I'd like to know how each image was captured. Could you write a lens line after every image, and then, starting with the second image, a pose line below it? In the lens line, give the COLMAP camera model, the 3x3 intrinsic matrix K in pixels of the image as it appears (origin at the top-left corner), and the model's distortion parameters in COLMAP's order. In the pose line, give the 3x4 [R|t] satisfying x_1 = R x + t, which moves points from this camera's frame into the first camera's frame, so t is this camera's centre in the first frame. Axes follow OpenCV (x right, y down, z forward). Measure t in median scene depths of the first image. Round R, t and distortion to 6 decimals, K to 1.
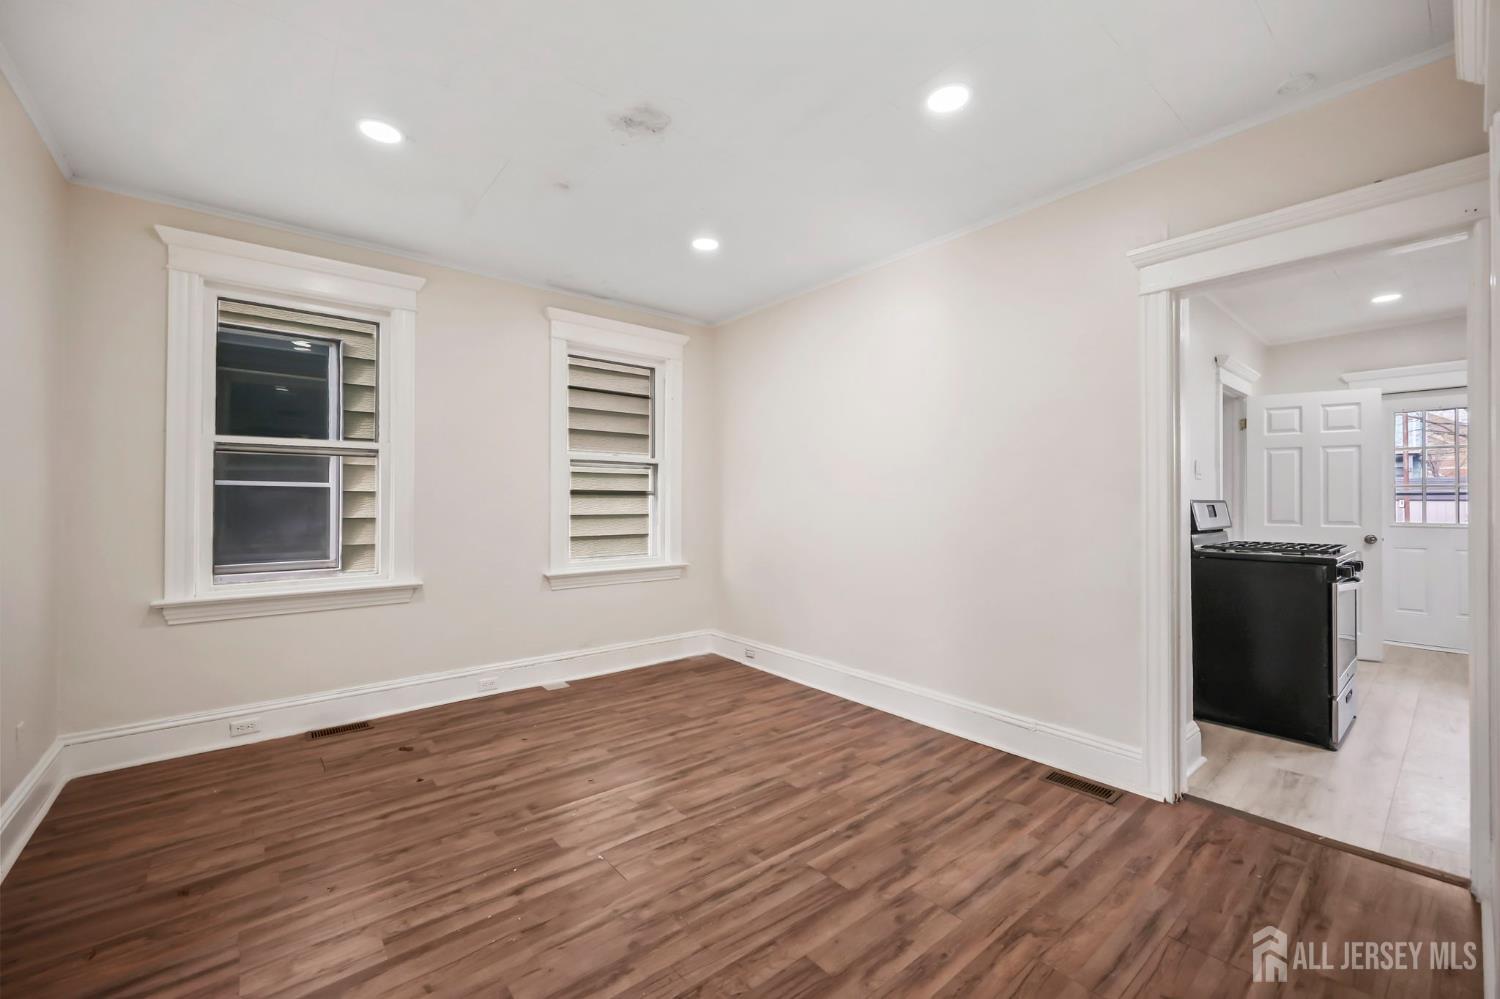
lens RADIAL K [[615.4, 0, 748.3], [0, 615.4, 504.4], [0, 0, 1]] dist [-0.000611, -0.000052]
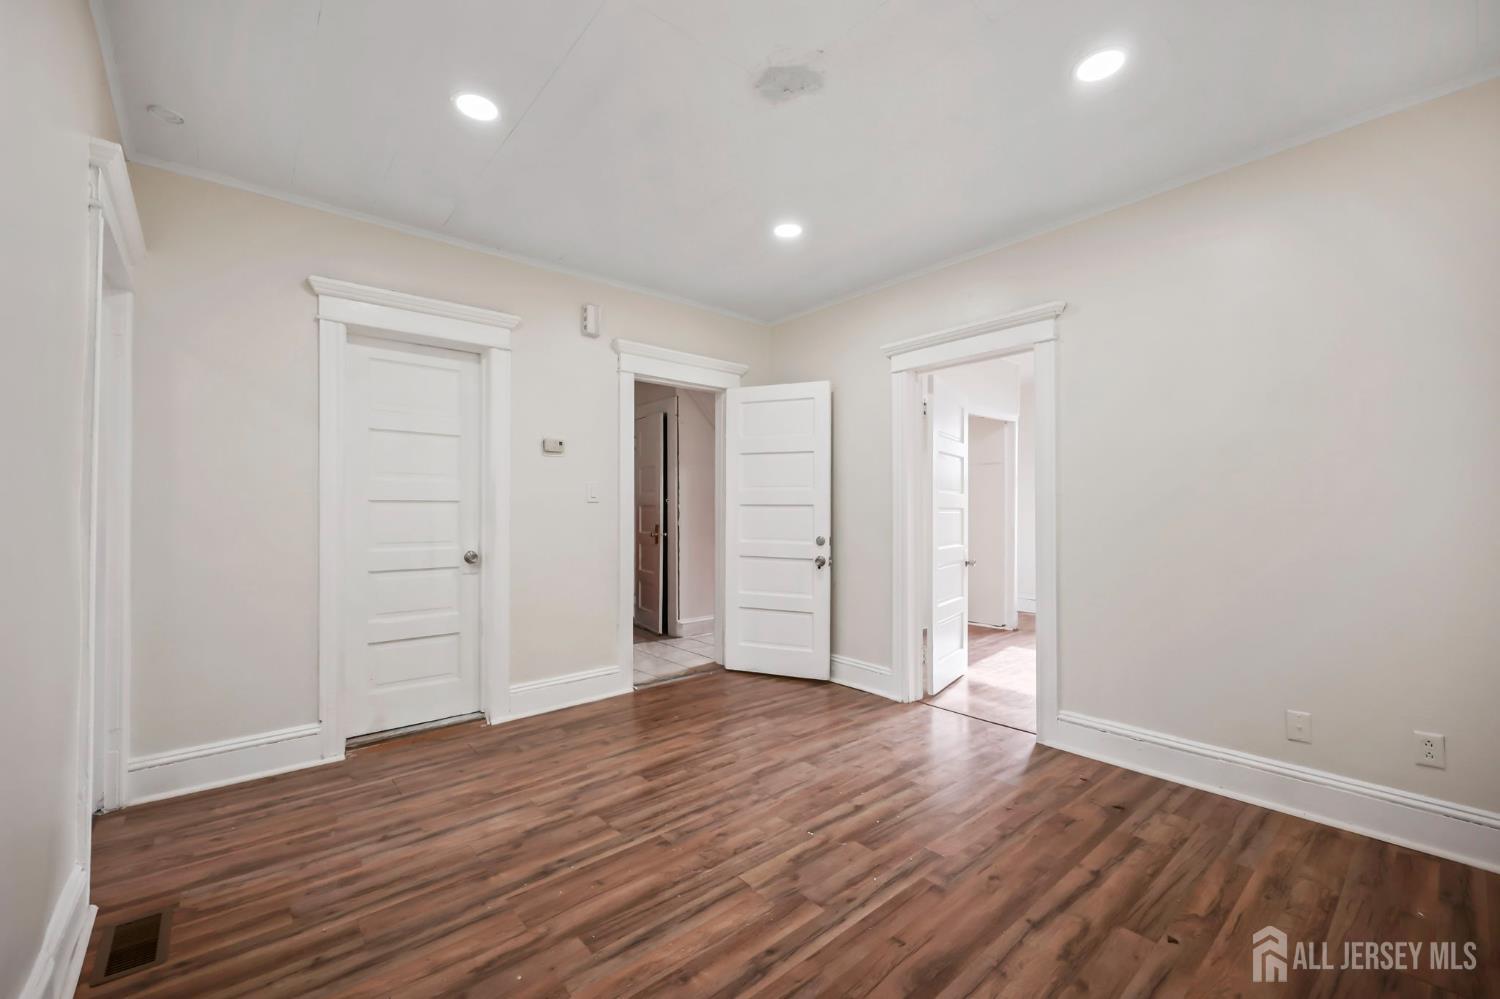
lens RADIAL K [[615.4, 0, 748.3], [0, 615.4, 504.4], [0, 0, 1]] dist [-0.000611, -0.000052]
pose [[-0.999875, 0.000235, -0.015806, -0.109499], [0.000387, 0.999954, -0.009608, 0.008406], [0.015803, -0.009613, -0.999829, 2.002421]]
